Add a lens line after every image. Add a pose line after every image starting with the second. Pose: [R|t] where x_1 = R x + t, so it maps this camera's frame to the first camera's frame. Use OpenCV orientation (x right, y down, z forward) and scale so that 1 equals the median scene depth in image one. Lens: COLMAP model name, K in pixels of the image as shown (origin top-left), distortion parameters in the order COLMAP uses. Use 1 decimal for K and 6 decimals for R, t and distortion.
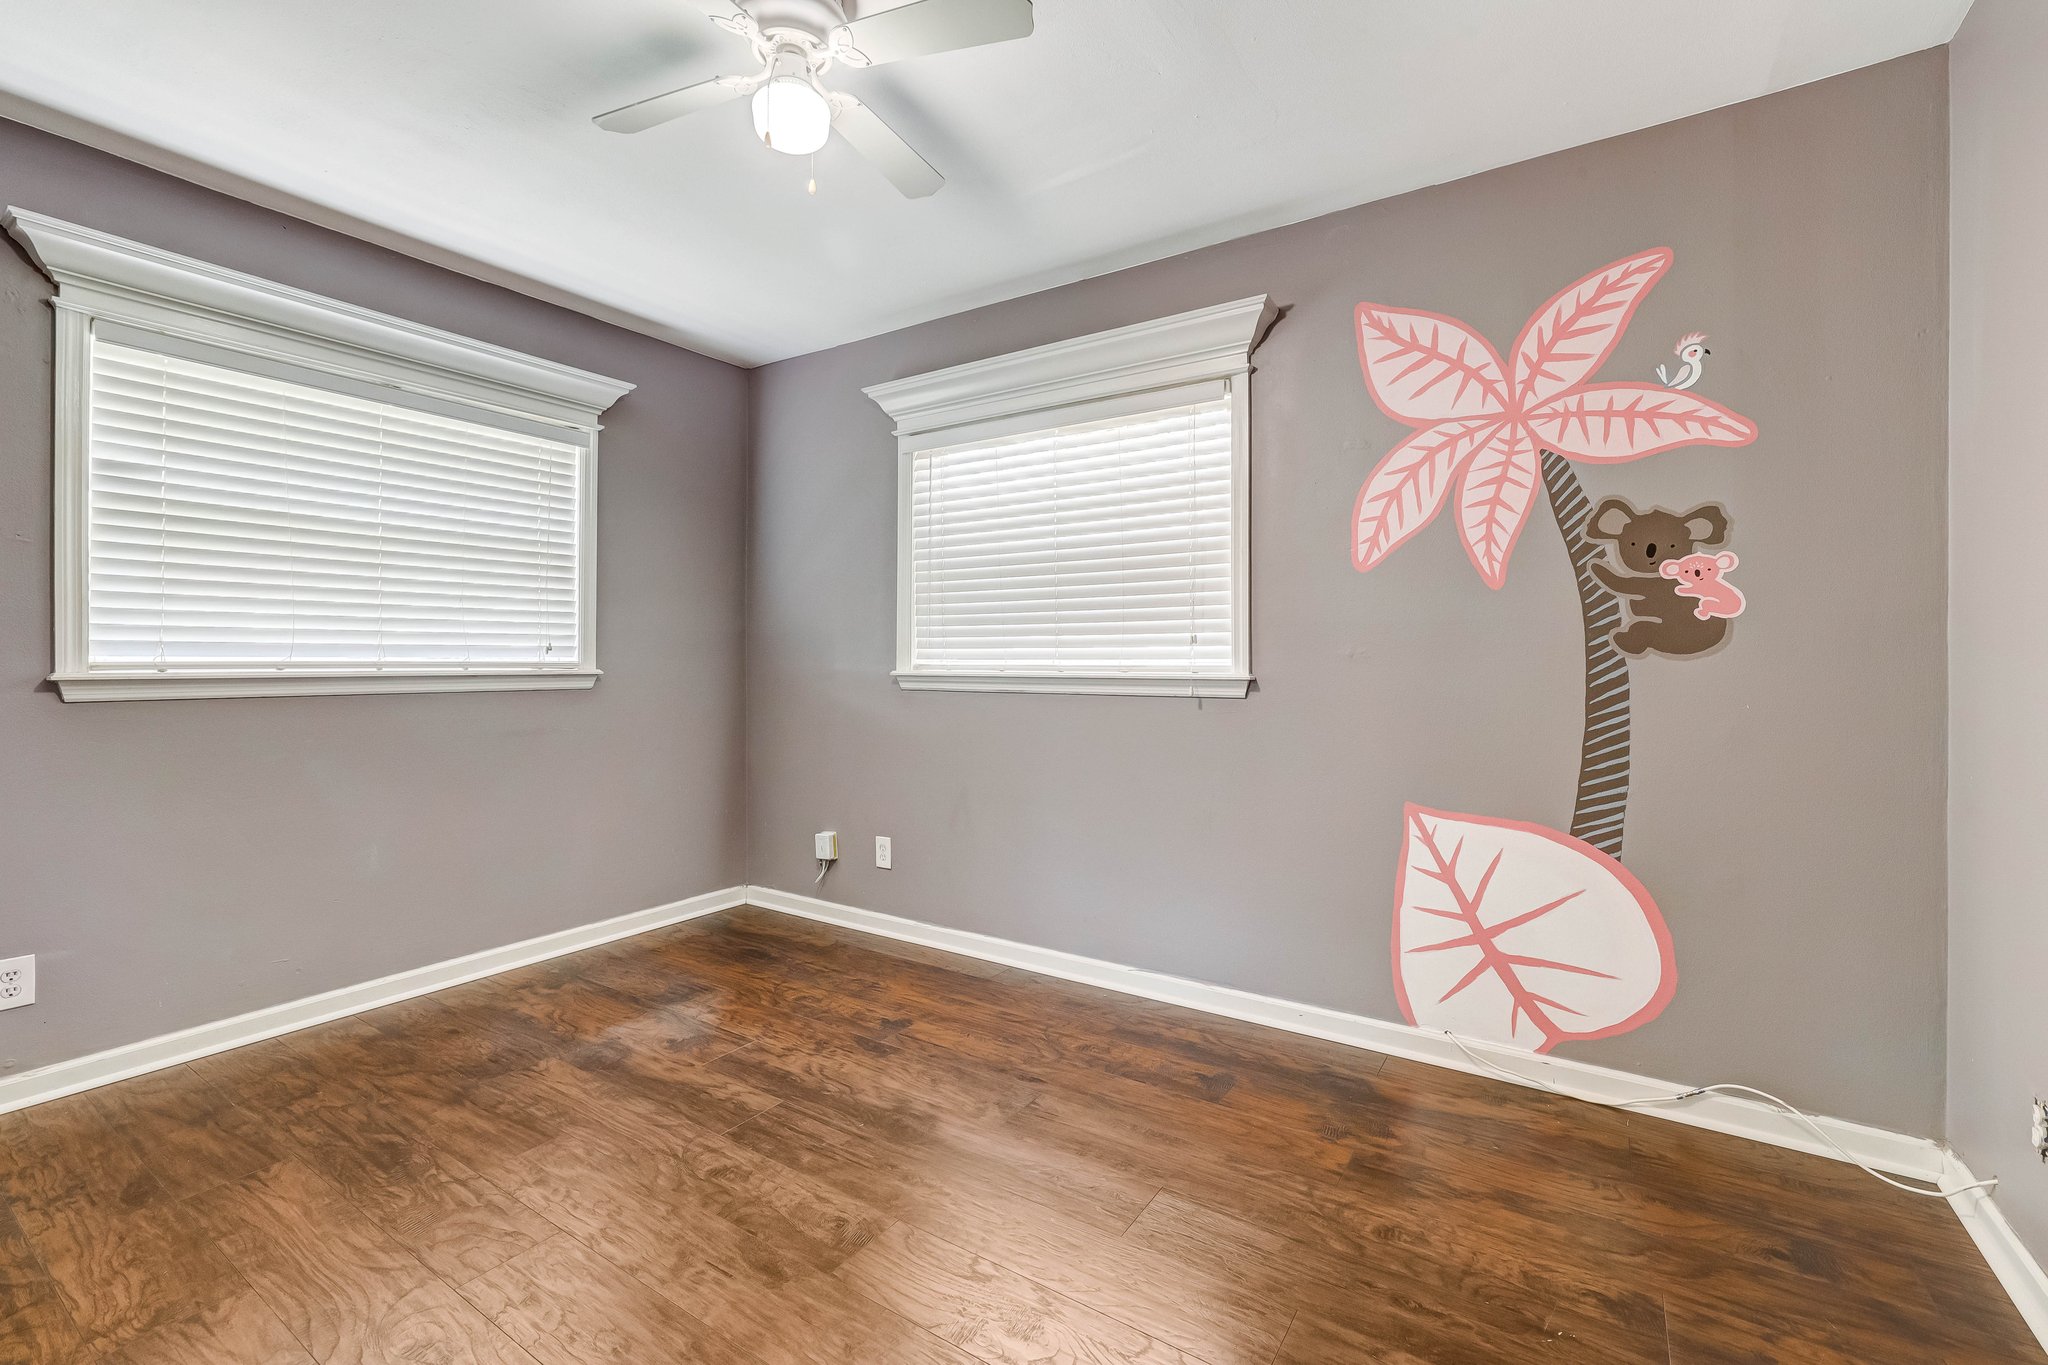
lens RADIAL K [[875.9, 0, 1028.8], [0, 875.9, 654.4], [0, 0, 1]] dist [-0.020466, 0.007407]
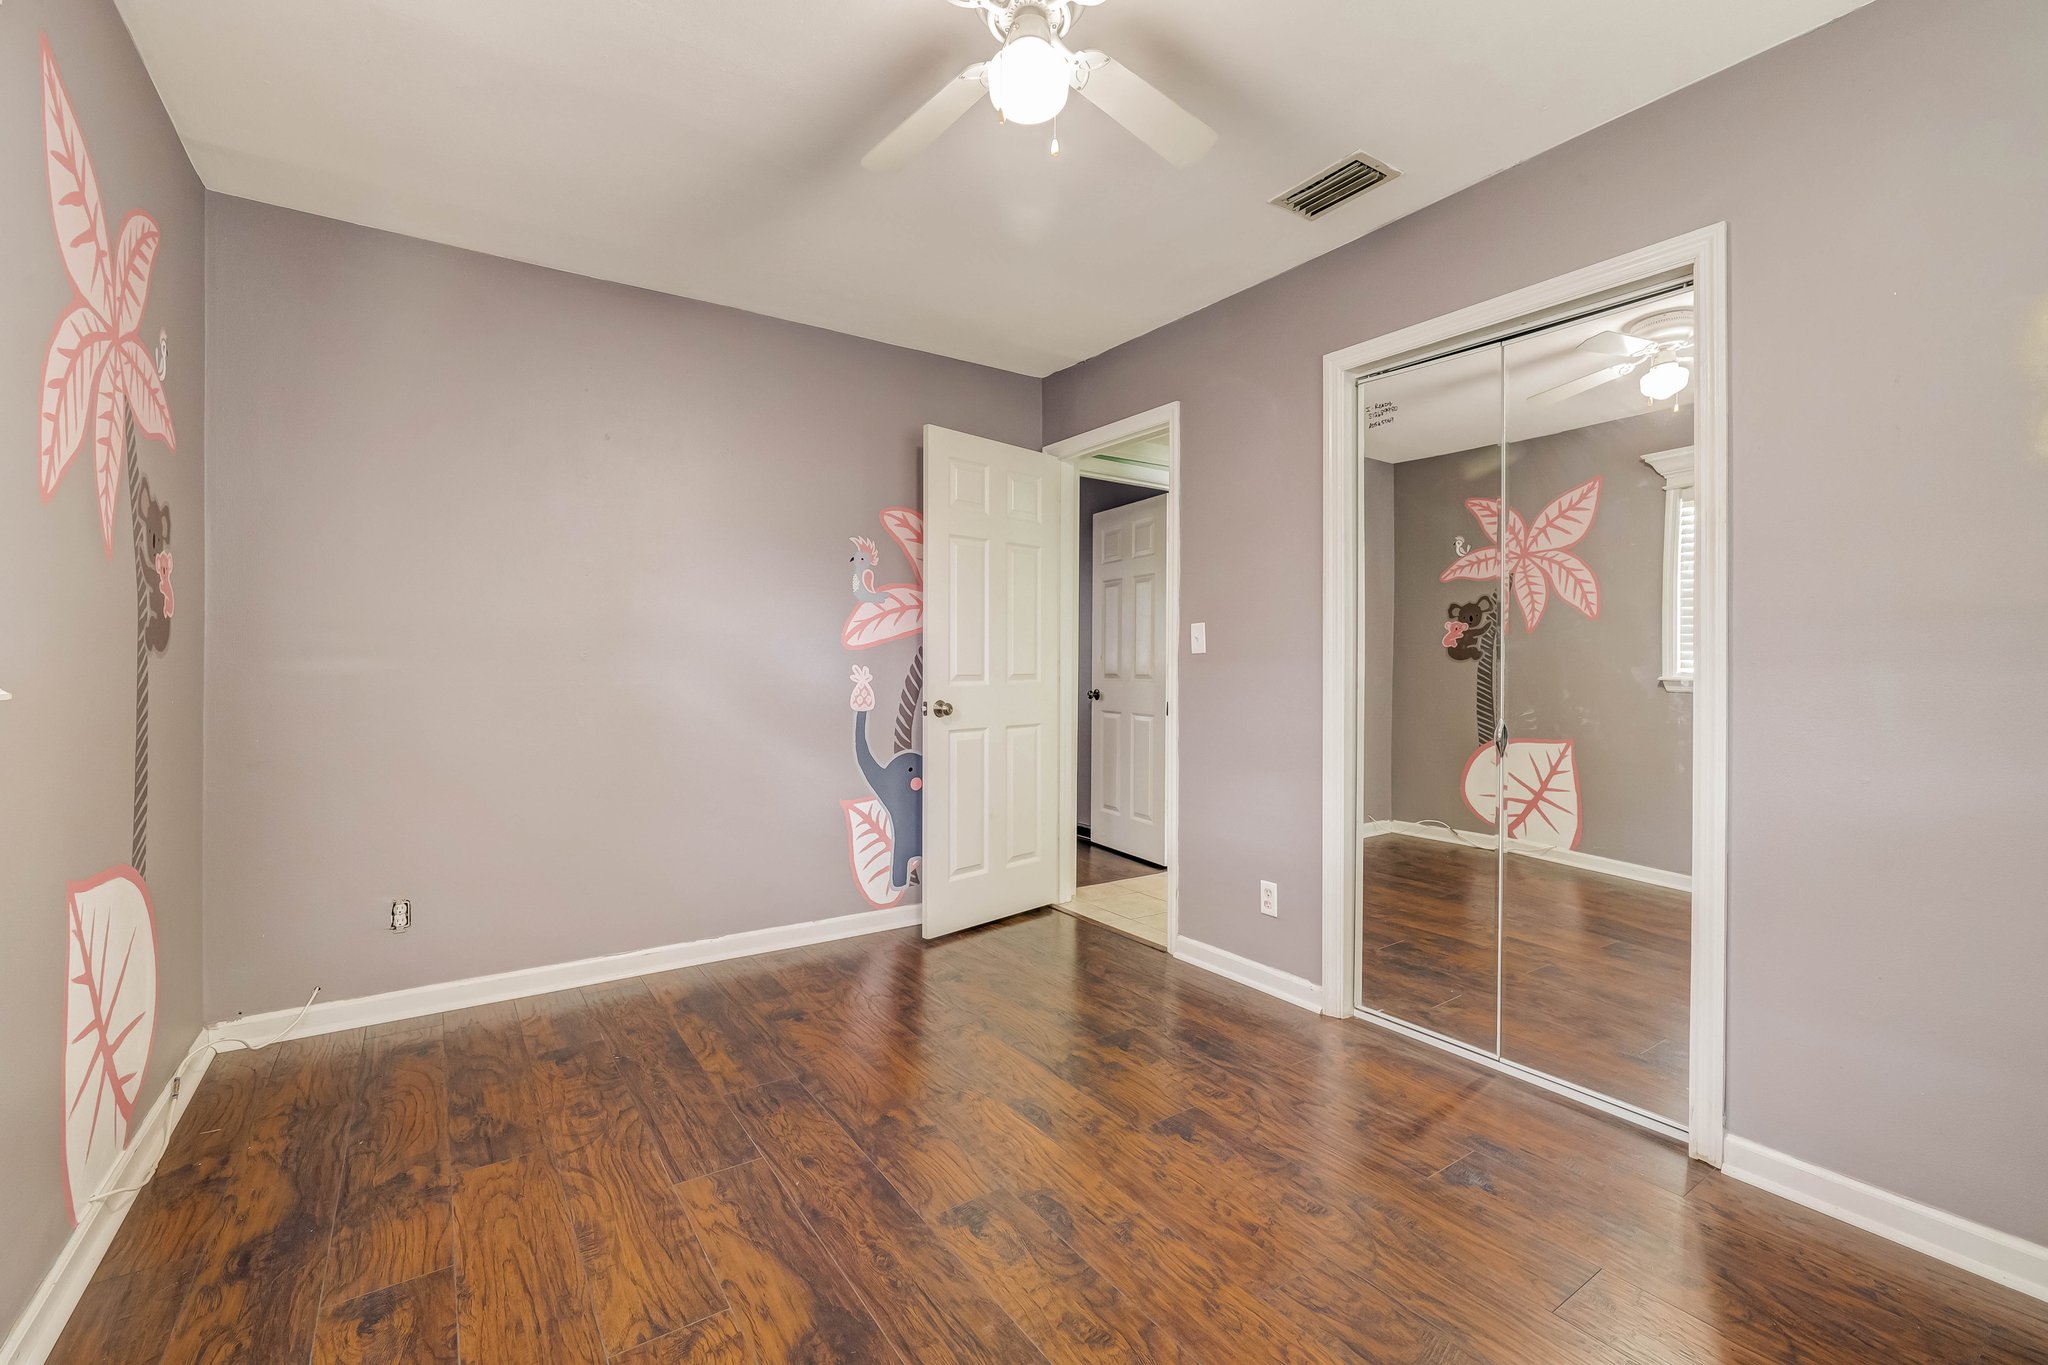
lens RADIAL K [[875.9, 0, 1028.8], [0, 875.9, 654.4], [0, 0, 1]] dist [-0.020466, 0.007407]
pose [[-0.927560, -0.001860, 0.373670, -0.587404], [-0.007336, 0.999886, -0.013235, 0.010487], [-0.373602, -0.015017, -0.927467, 1.751337]]
